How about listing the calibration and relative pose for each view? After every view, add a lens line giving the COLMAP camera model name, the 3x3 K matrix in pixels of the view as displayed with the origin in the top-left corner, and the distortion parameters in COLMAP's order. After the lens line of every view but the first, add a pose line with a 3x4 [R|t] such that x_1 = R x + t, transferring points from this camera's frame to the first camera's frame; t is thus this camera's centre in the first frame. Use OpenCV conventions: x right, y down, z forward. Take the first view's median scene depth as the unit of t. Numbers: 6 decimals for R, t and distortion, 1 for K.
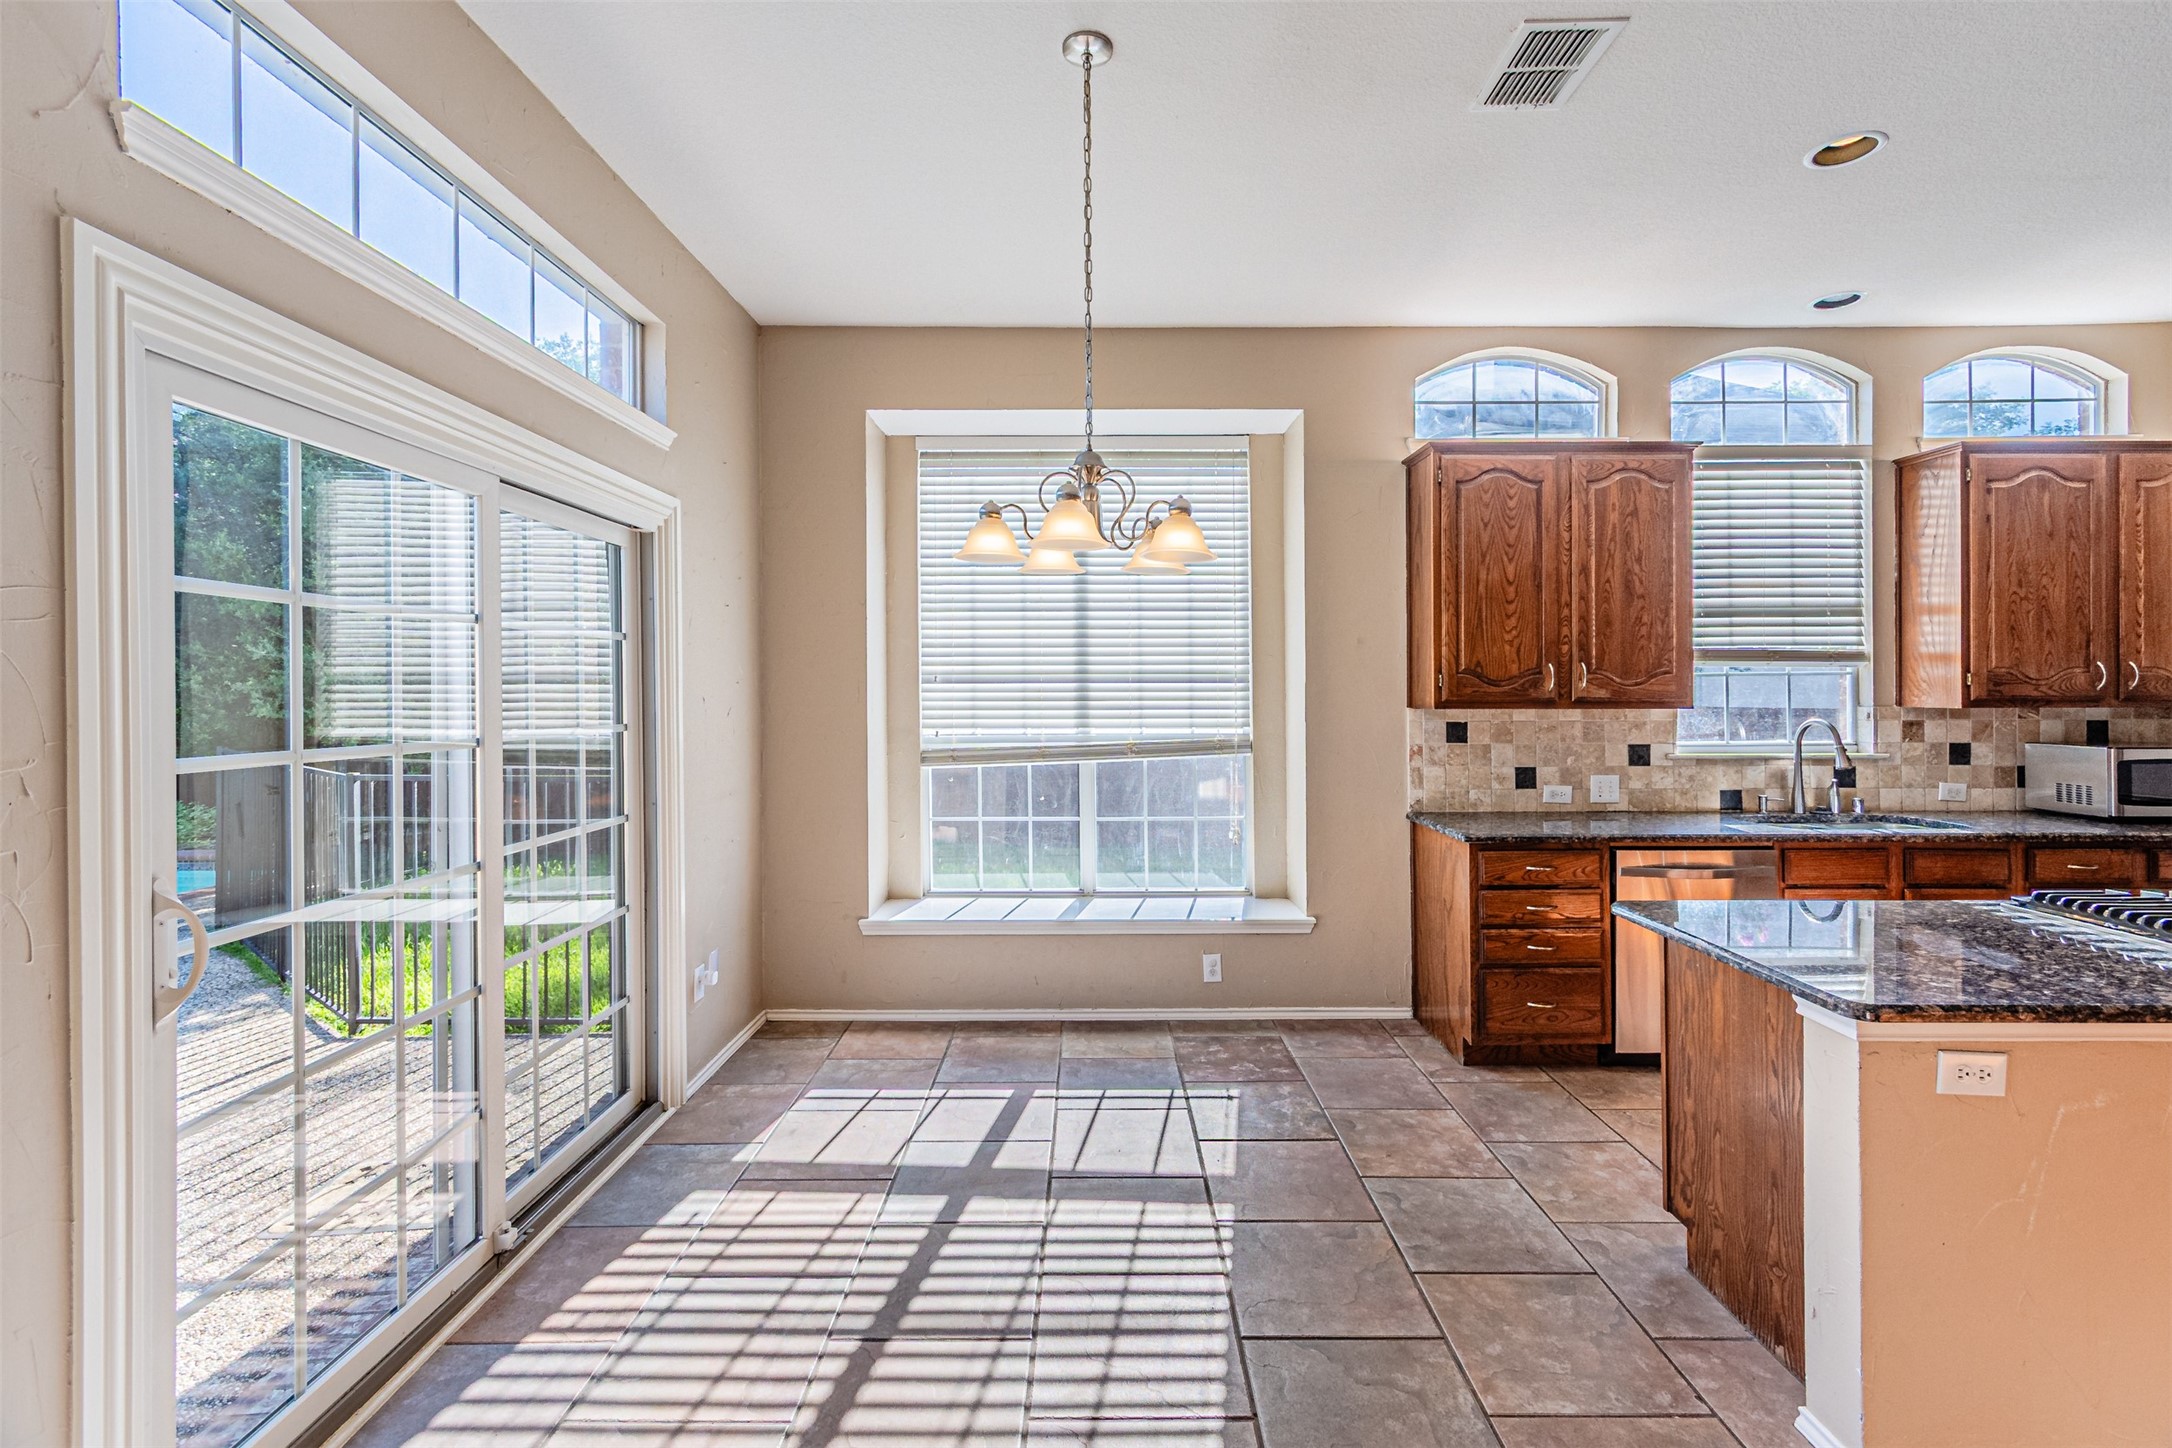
lens RADIAL K [[952.2, 0, 1078.6], [0, 952.2, 705.5], [0, 0, 1]] dist [0.004548, -0.000940]
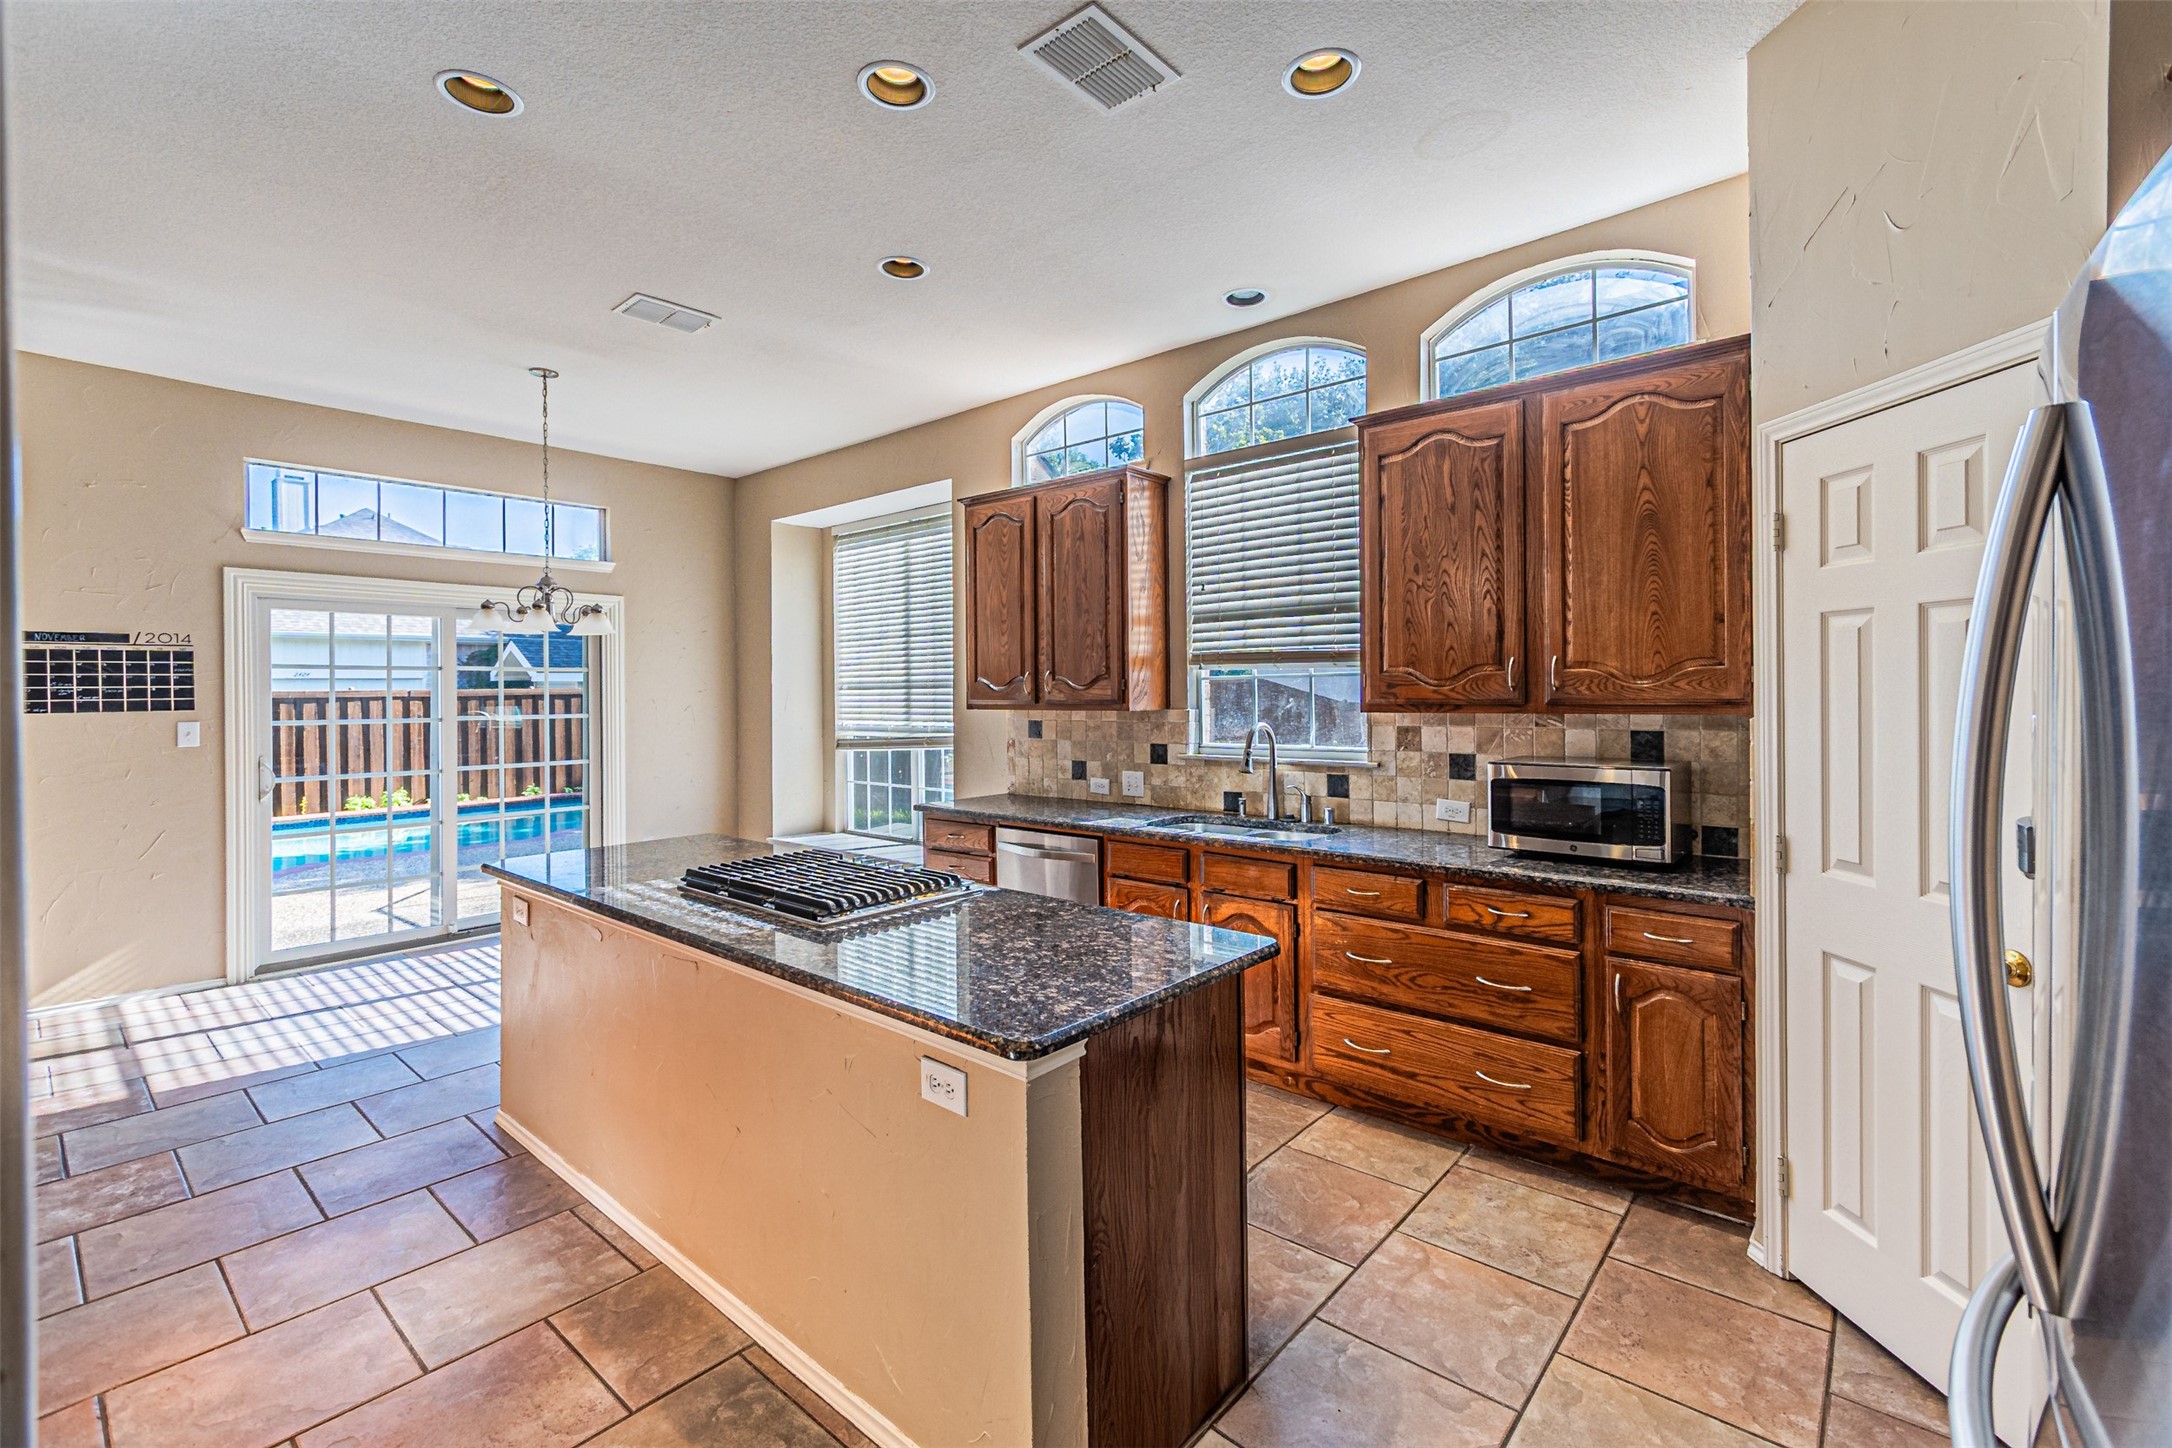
lens RADIAL K [[952.2, 0, 1072.4], [0, 952.2, 707.1], [0, 0, 1]] dist [0.004548, -0.000940]
pose [[0.747739, 0.005003, -0.663974, 1.225432], [0.001507, 0.999956, 0.009232, -0.010752], [0.663991, -0.007904, 0.747699, 0.135859]]
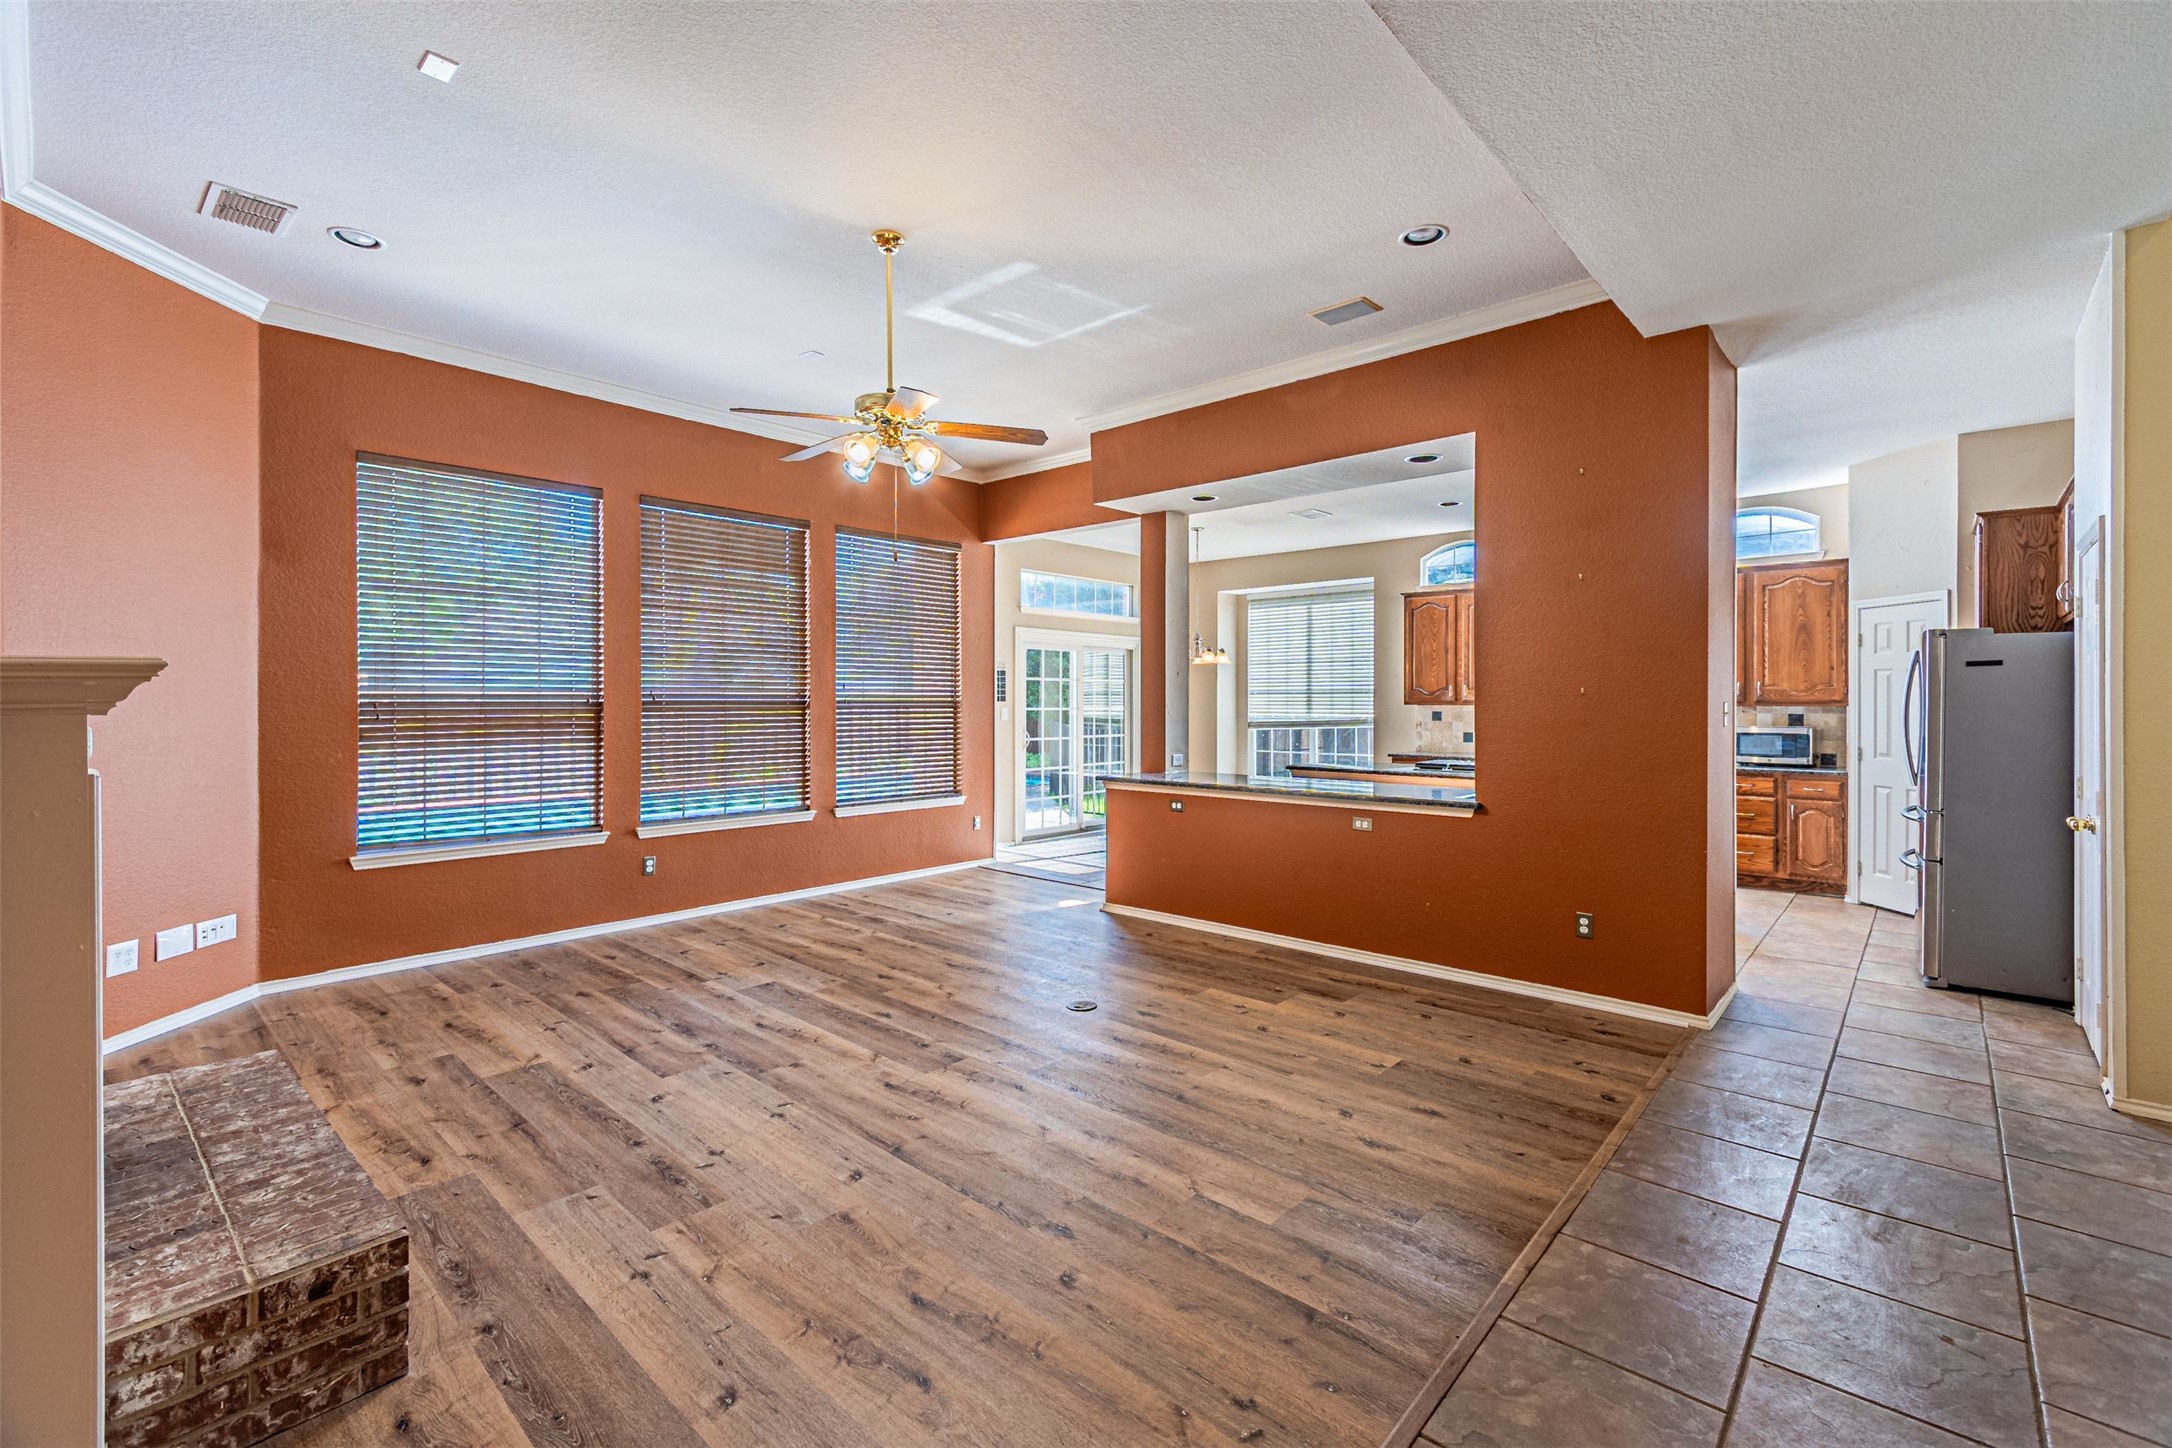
lens RADIAL K [[952.2, 0, 1064.7], [0, 952.2, 712.2], [0, 0, 1]] dist [0.004548, -0.000940]
pose [[0.729869, 0.010153, -0.683512, 1.285007], [-0.008705, 0.999947, 0.005558, 0.014304], [0.683532, 0.001894, 0.729918, -1.226295]]
